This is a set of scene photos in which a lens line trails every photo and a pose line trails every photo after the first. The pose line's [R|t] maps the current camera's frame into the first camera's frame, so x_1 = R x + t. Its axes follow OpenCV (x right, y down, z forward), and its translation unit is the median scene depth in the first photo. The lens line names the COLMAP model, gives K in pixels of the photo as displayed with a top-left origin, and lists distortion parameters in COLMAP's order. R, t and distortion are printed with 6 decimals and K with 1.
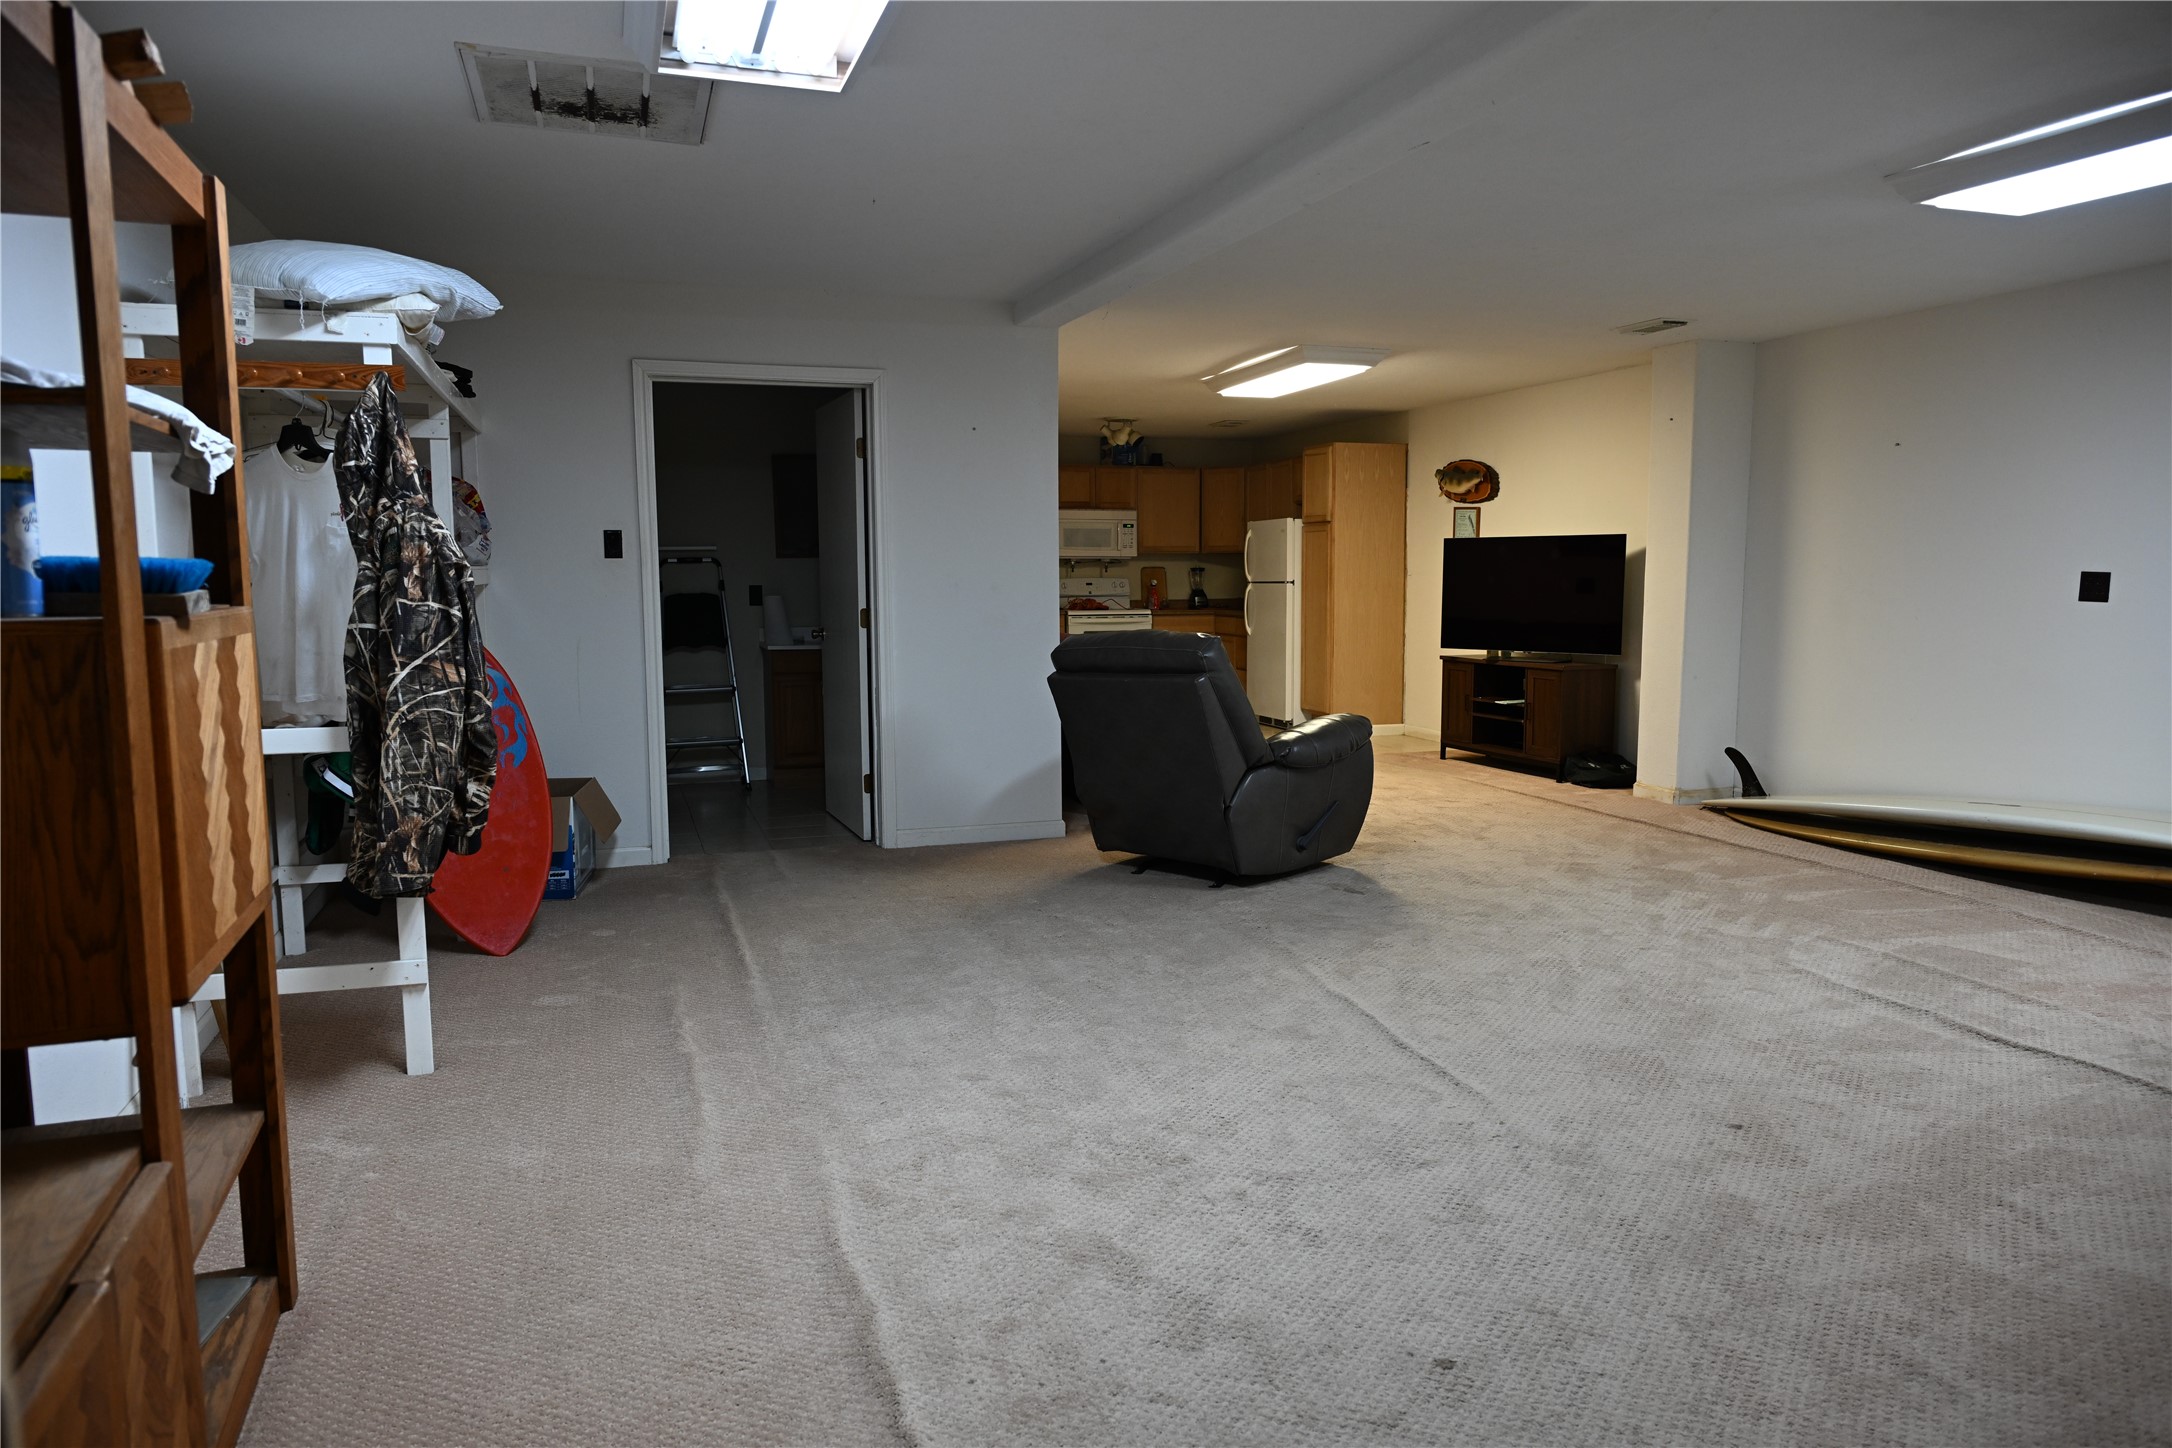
lens RADIAL K [[1434.3, 0, 1086.0], [0, 1434.3, 724.0], [0, 0, 1]] dist [0.001693, -0.001812]
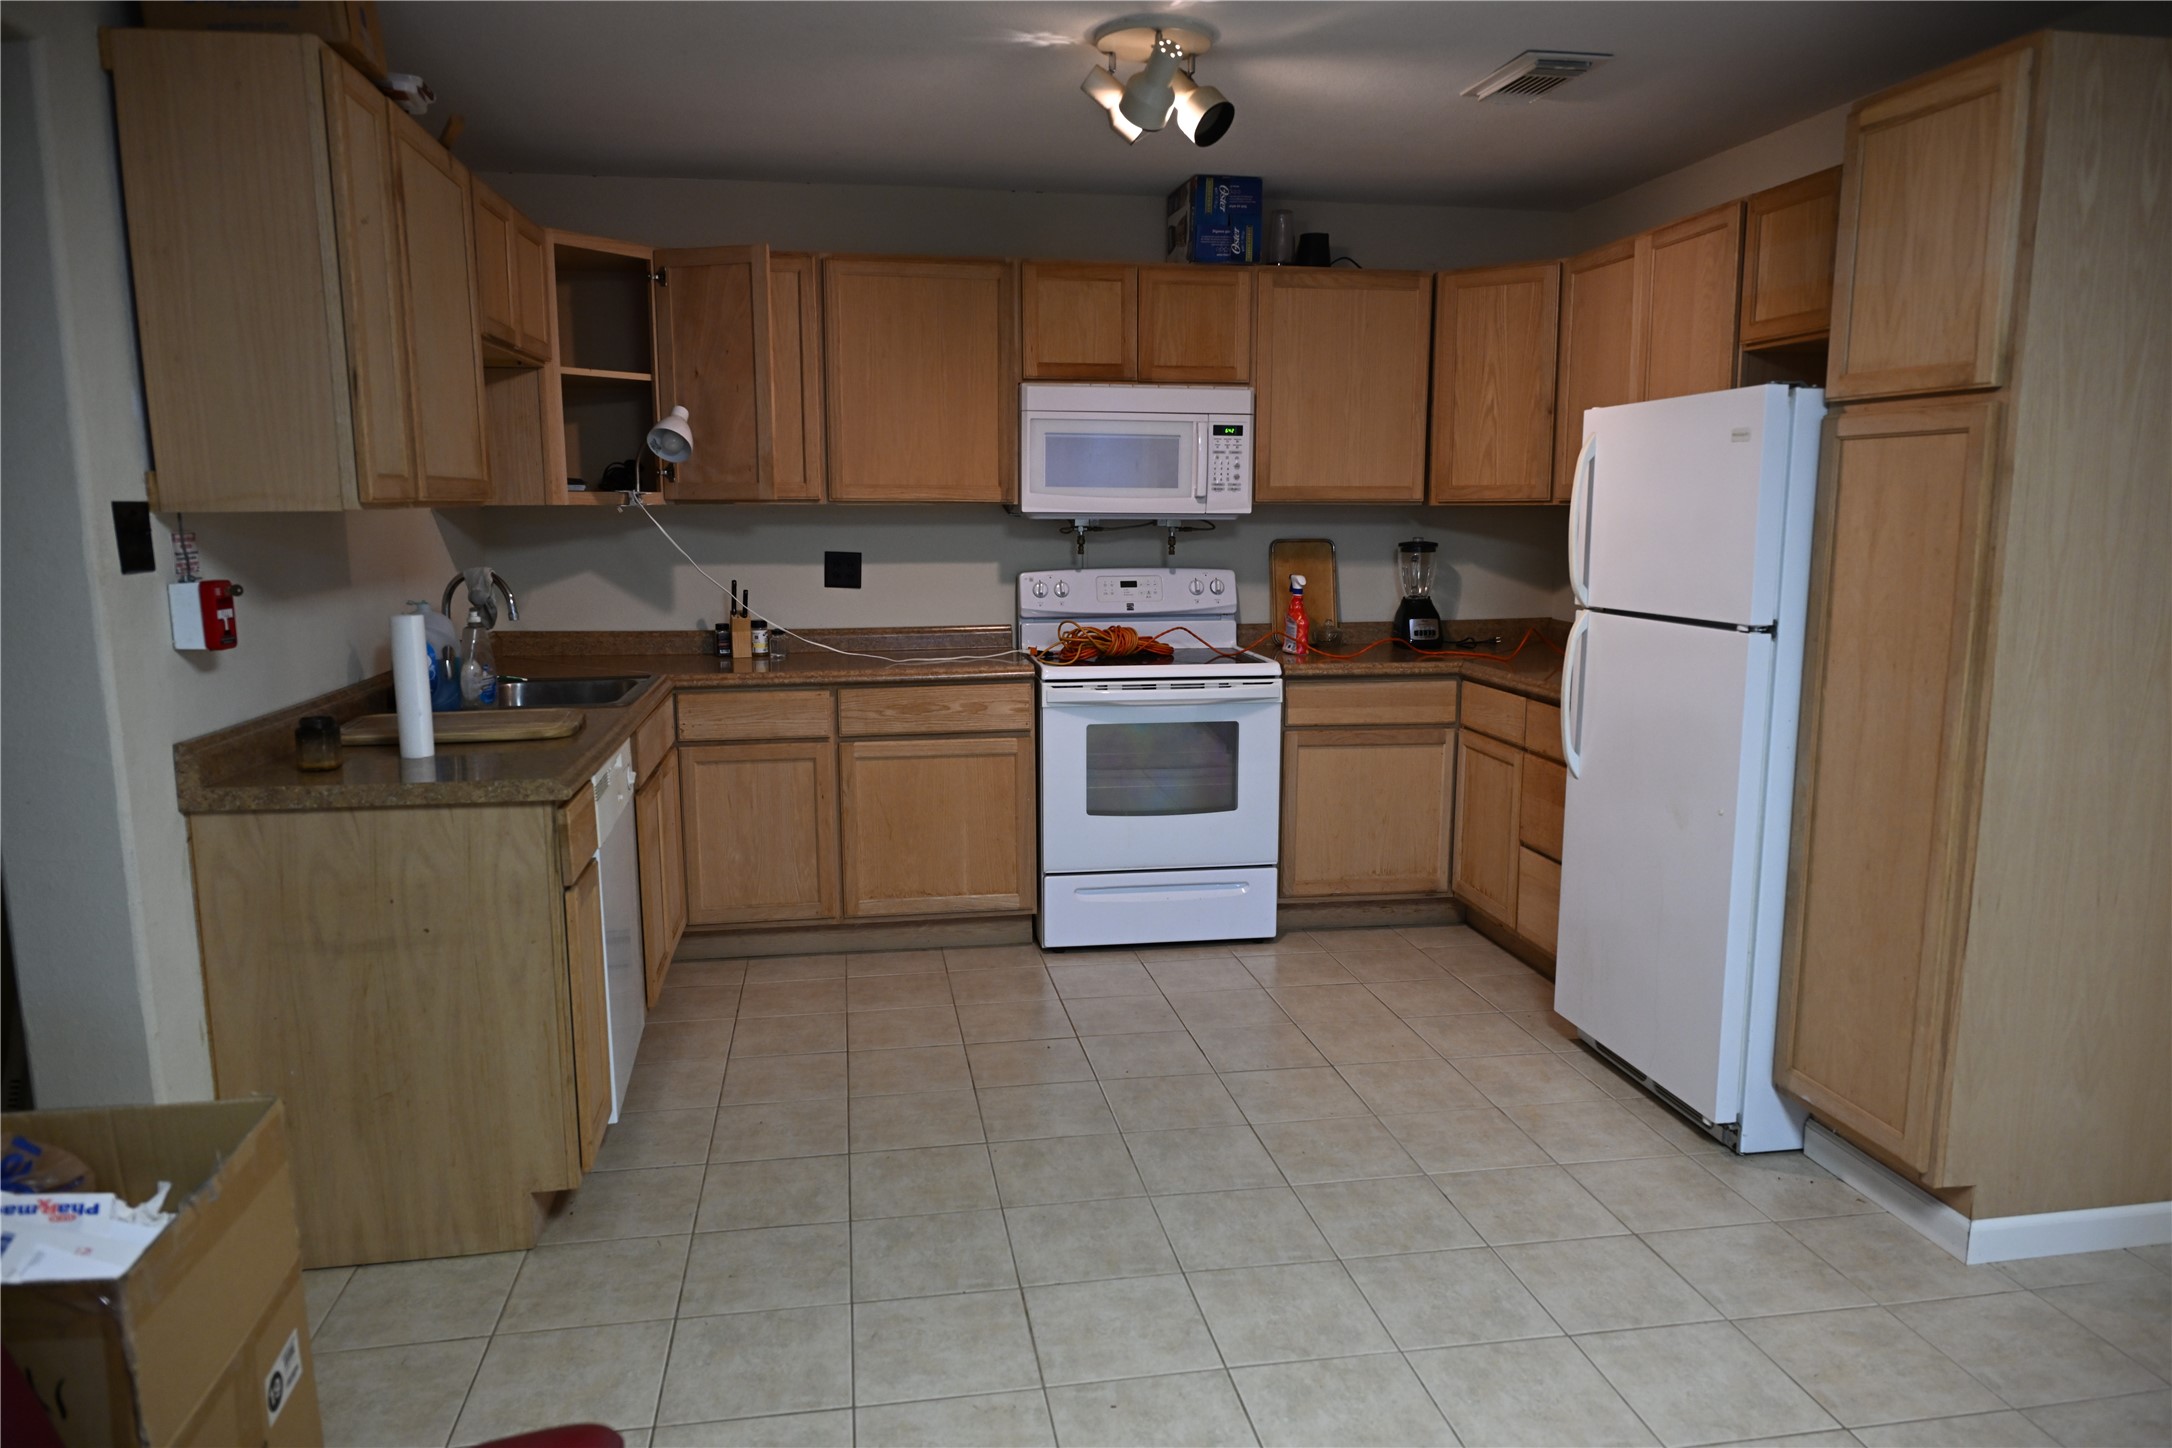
lens RADIAL K [[1434.3, 0, 1086.0], [0, 1434.3, 724.0], [0, 0, 1]] dist [0.001693, -0.001812]
pose [[0.987705, 0.030454, -0.153332, 0.144443], [-0.023124, 0.998513, 0.049365, -0.221735], [0.154608, -0.045212, 0.986941, 1.734961]]
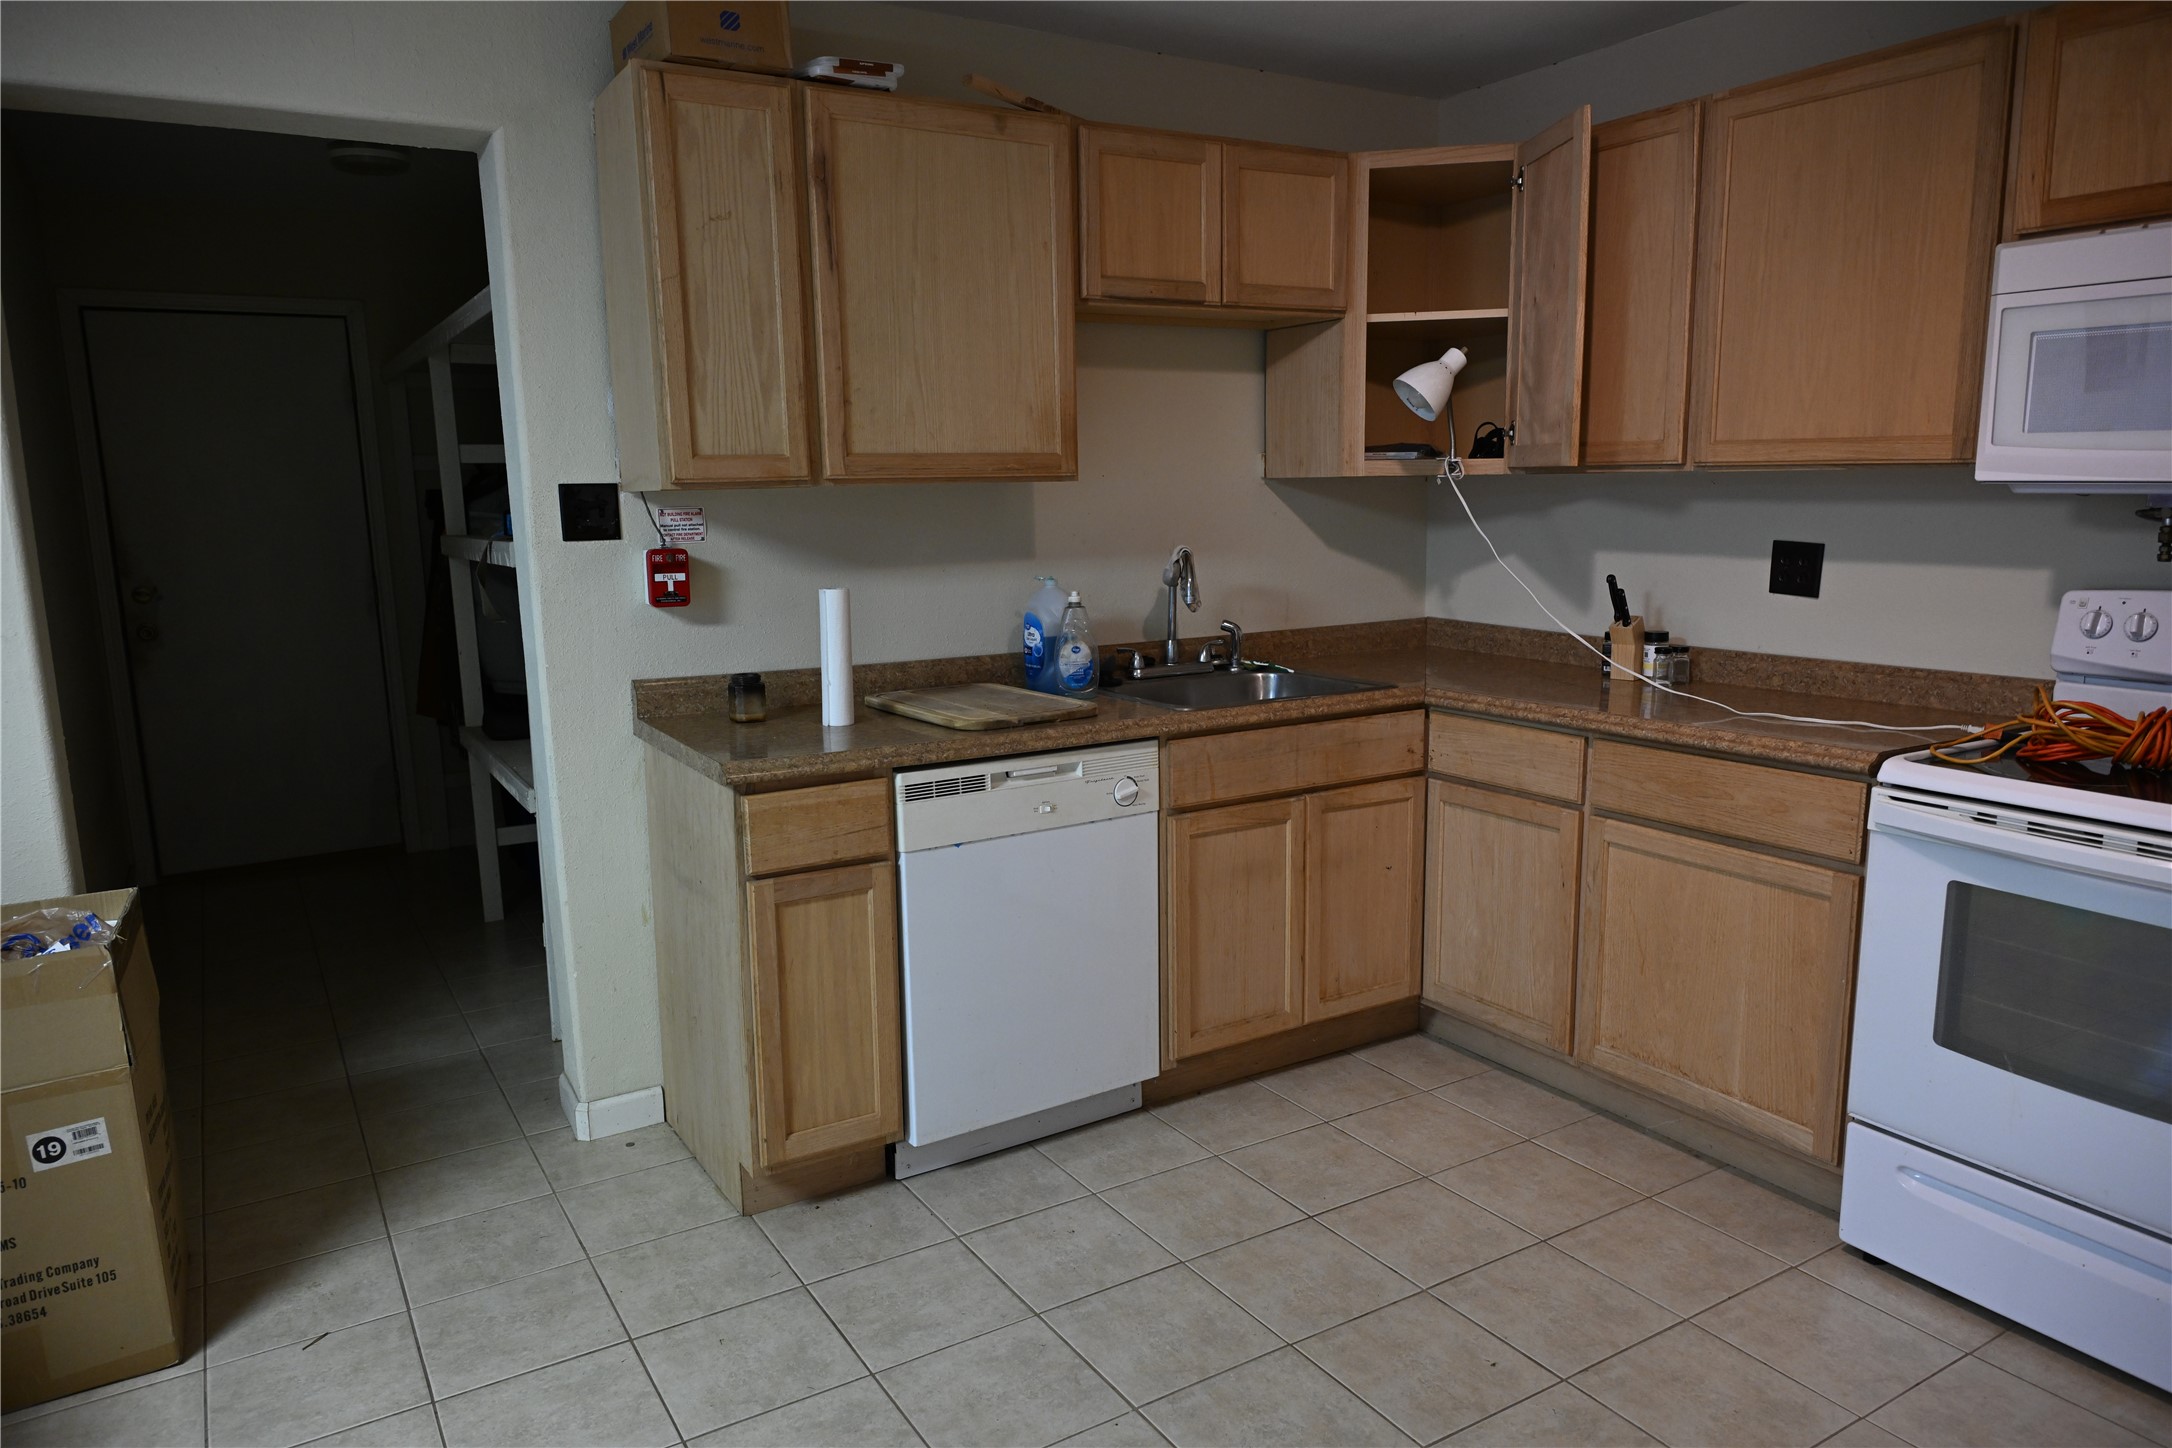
lens RADIAL K [[1425.9, 0, 1086.0], [0, 1425.9, 724.0], [0, 0, 1]] dist [-0.003099, 0.000333]
pose [[0.227531, 0.168074, -0.959156, 0.408091], [-0.089743, 0.984419, 0.151212, -0.278548], [0.969627, 0.051672, 0.239070, 2.259270]]
